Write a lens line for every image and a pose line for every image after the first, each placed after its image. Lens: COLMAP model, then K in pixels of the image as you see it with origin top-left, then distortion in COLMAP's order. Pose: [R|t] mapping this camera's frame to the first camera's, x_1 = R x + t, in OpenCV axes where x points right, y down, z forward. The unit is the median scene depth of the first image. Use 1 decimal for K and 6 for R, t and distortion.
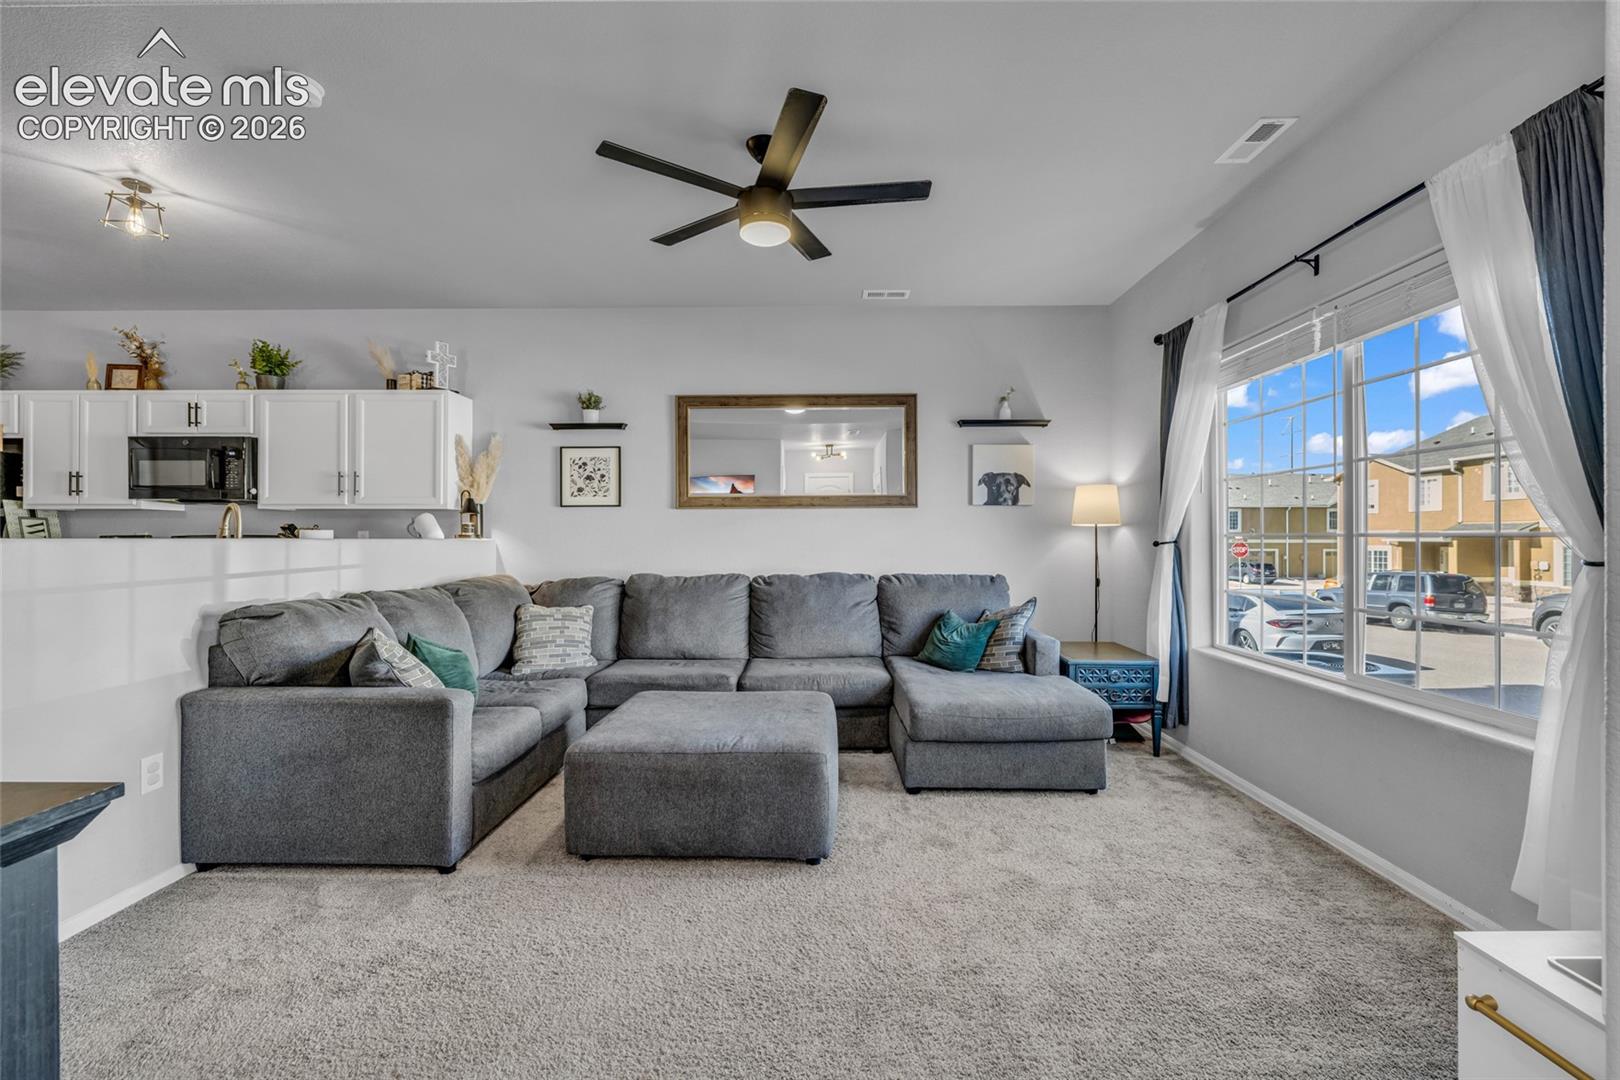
lens RADIAL K [[681.1, 0, 812.5], [0, 681.1, 538.1], [0, 0, 1]] dist [0.000719, 0.000151]
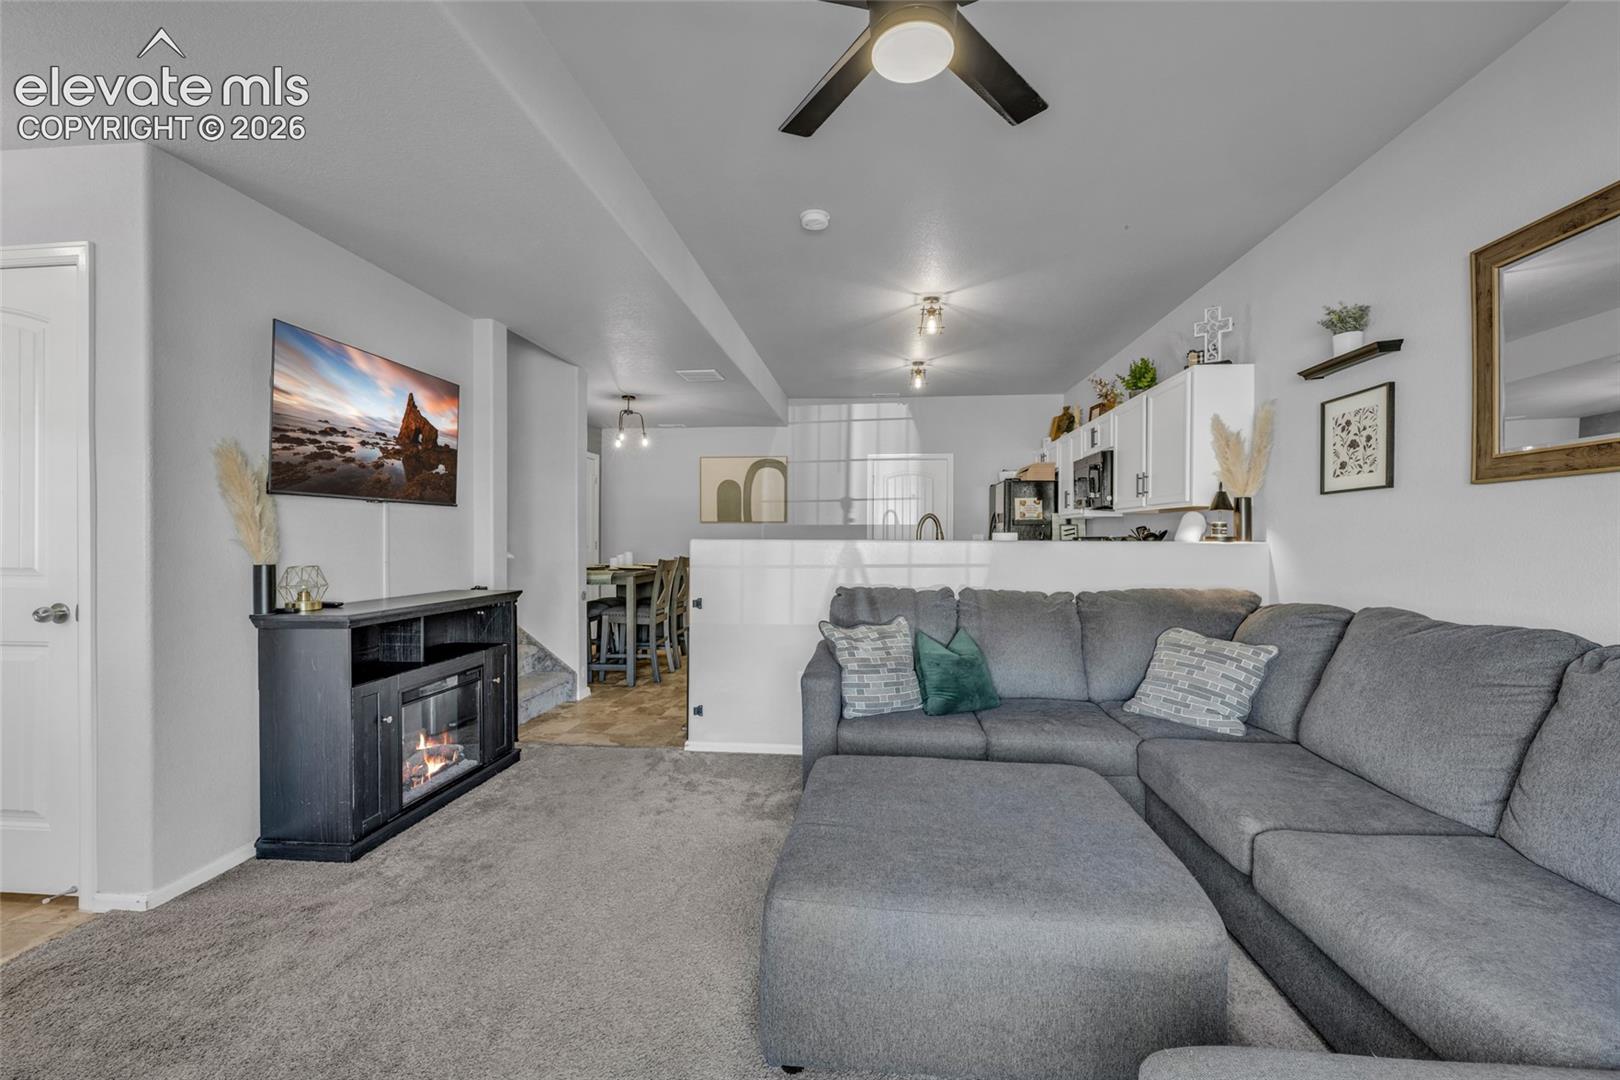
lens RADIAL K [[681.1, 0, 812.5], [0, 681.1, 538.1], [0, 0, 1]] dist [0.000719, 0.000151]
pose [[-0.085562, 0.002716, -0.996329, 0.336951], [-0.004051, 0.999987, 0.003074, -0.003997], [0.996325, 0.004299, -0.085550, 0.586819]]
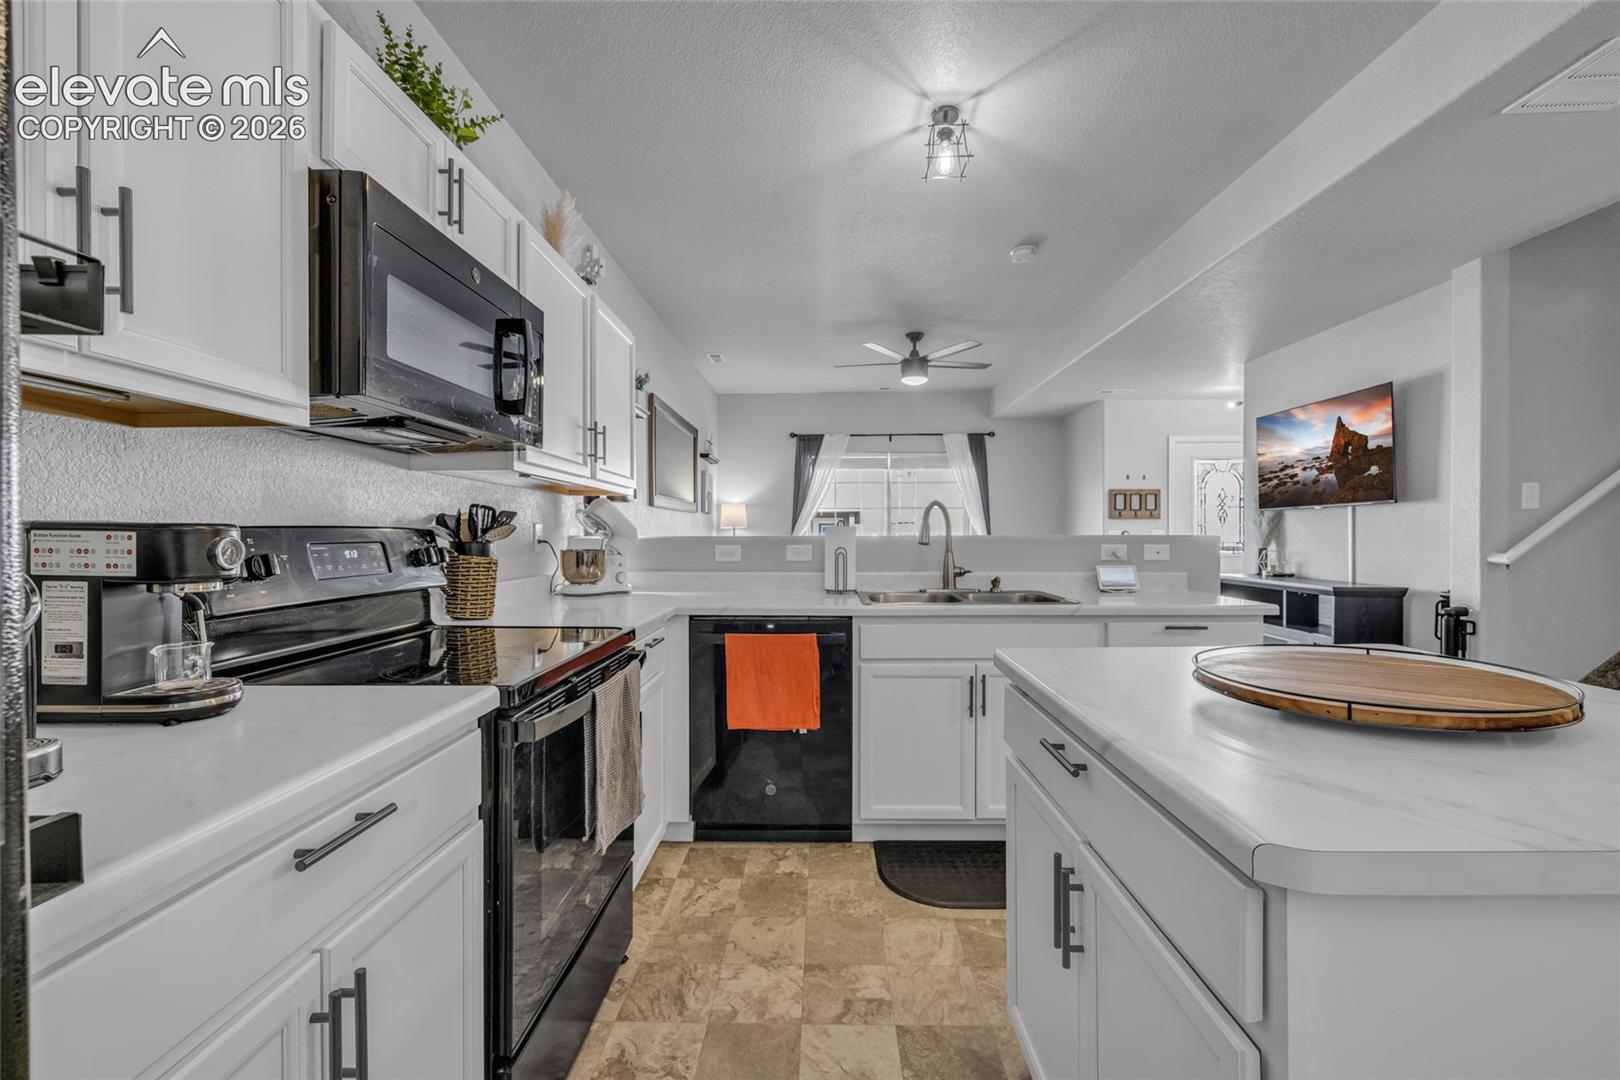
lens RADIAL K [[672.4, 0, 808.3], [0, 672.4, 548.9], [0, 0, 1]] dist [-0.012165, -0.000061]
pose [[0.016752, -0.019395, 0.999672, -1.220880], [0.001951, 0.999811, 0.019365, 0.001407], [-0.999858, 0.001625, 0.016786, 0.780521]]
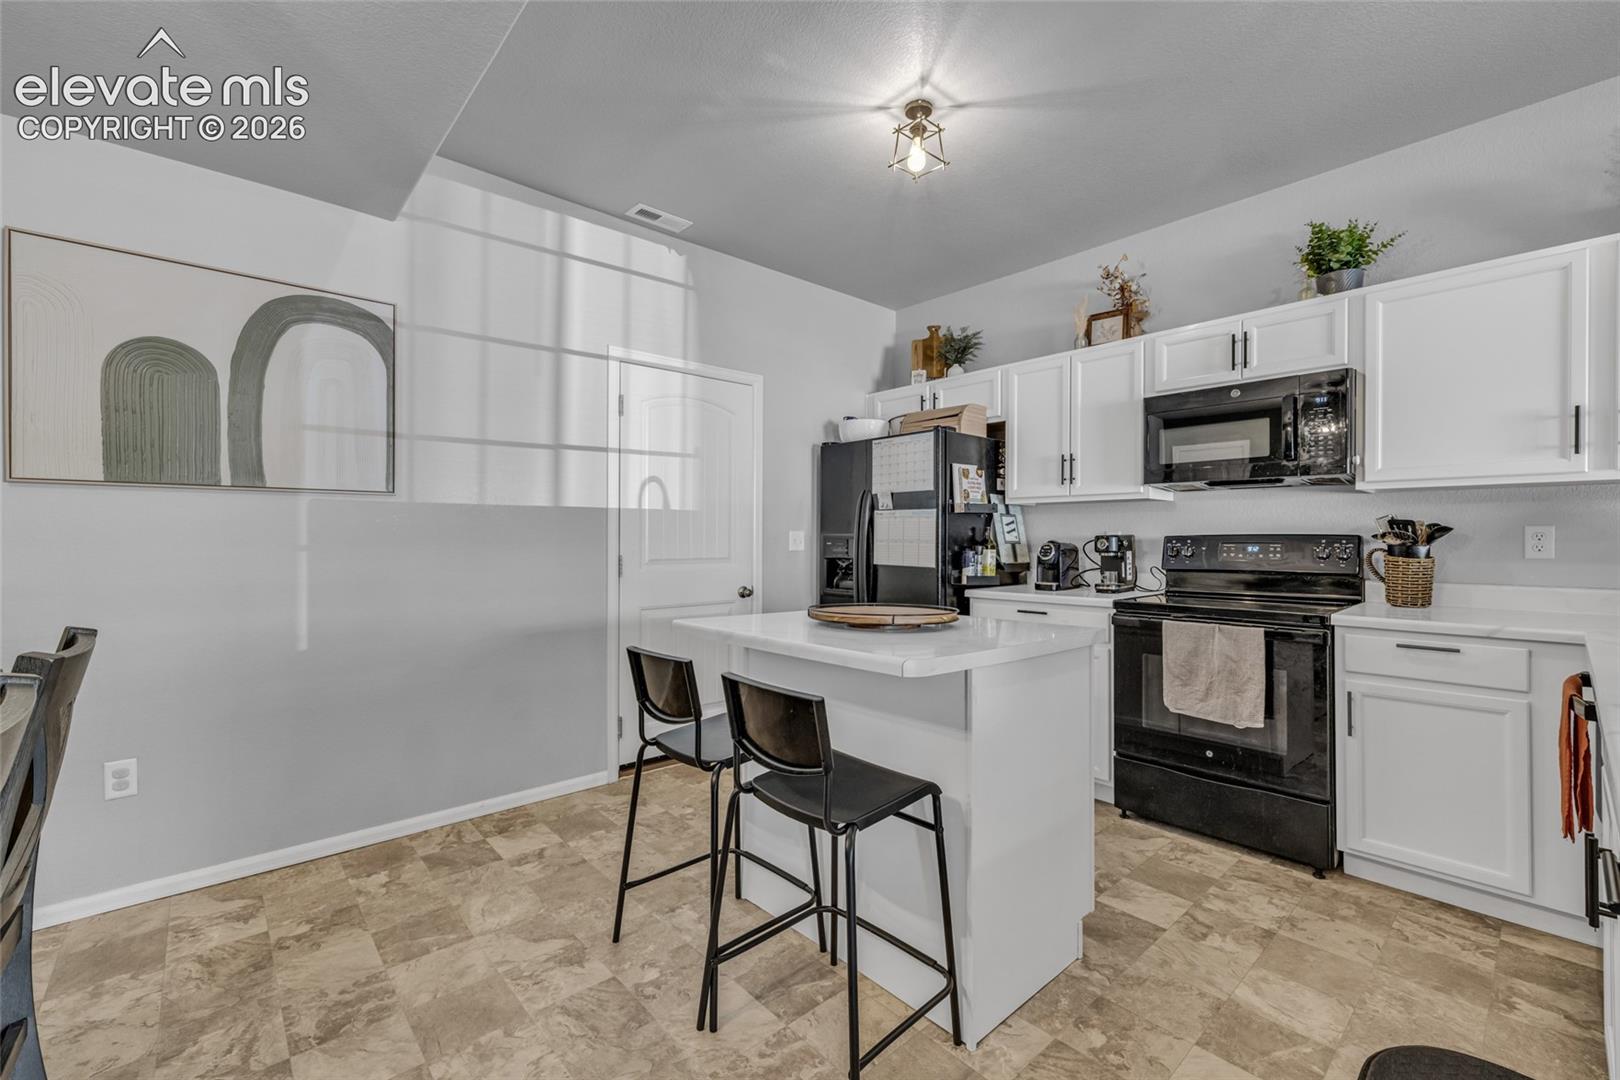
lens RADIAL K [[681.1, 0, 812.5], [0, 681.1, 538.1], [0, 0, 1]] dist [0.000719, 0.000151]
pose [[0.677362, 0.002700, -0.735645, -0.685806], [0.003796, 0.999967, 0.007166, -0.007534], [0.735640, -0.007646, 0.677330, 0.245555]]
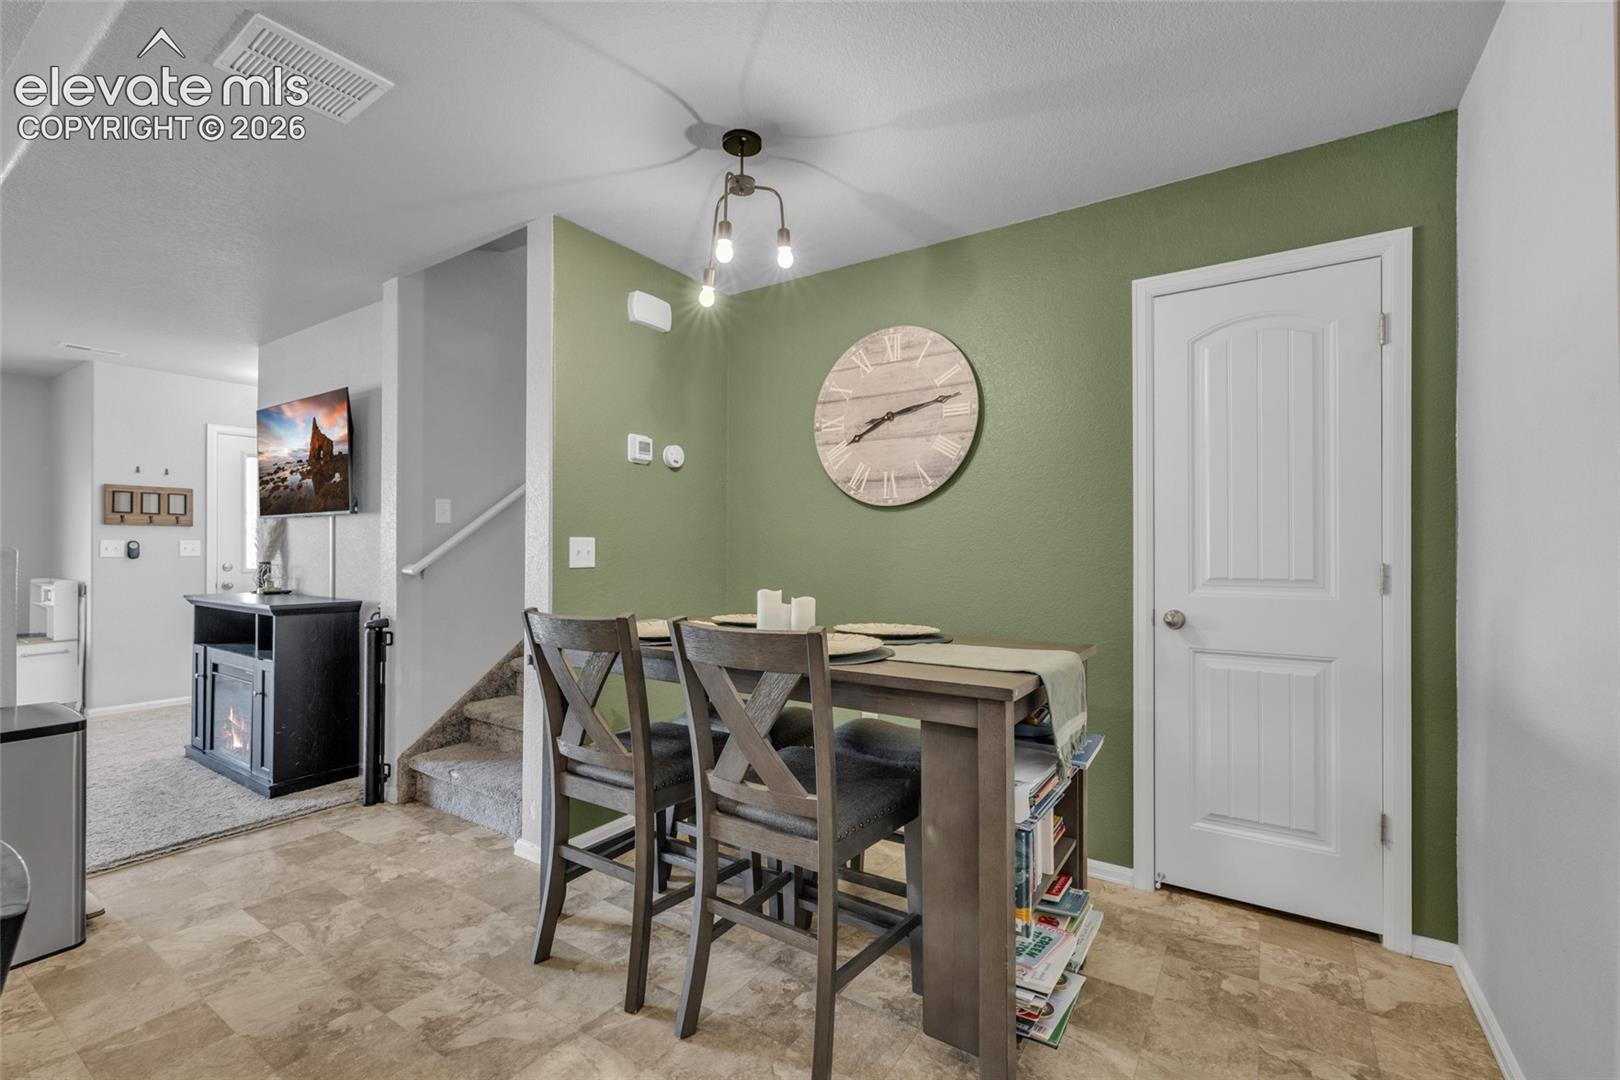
lens RADIAL K [[681.1, 0, 812.5], [0, 681.1, 538.1], [0, 0, 1]] dist [0.000719, 0.000151]
pose [[-0.846805, 0.008272, 0.531839, -1.275275], [-0.000167, 0.999875, -0.015818, 0.004506], [-0.531903, -0.013484, -0.846698, 0.475834]]
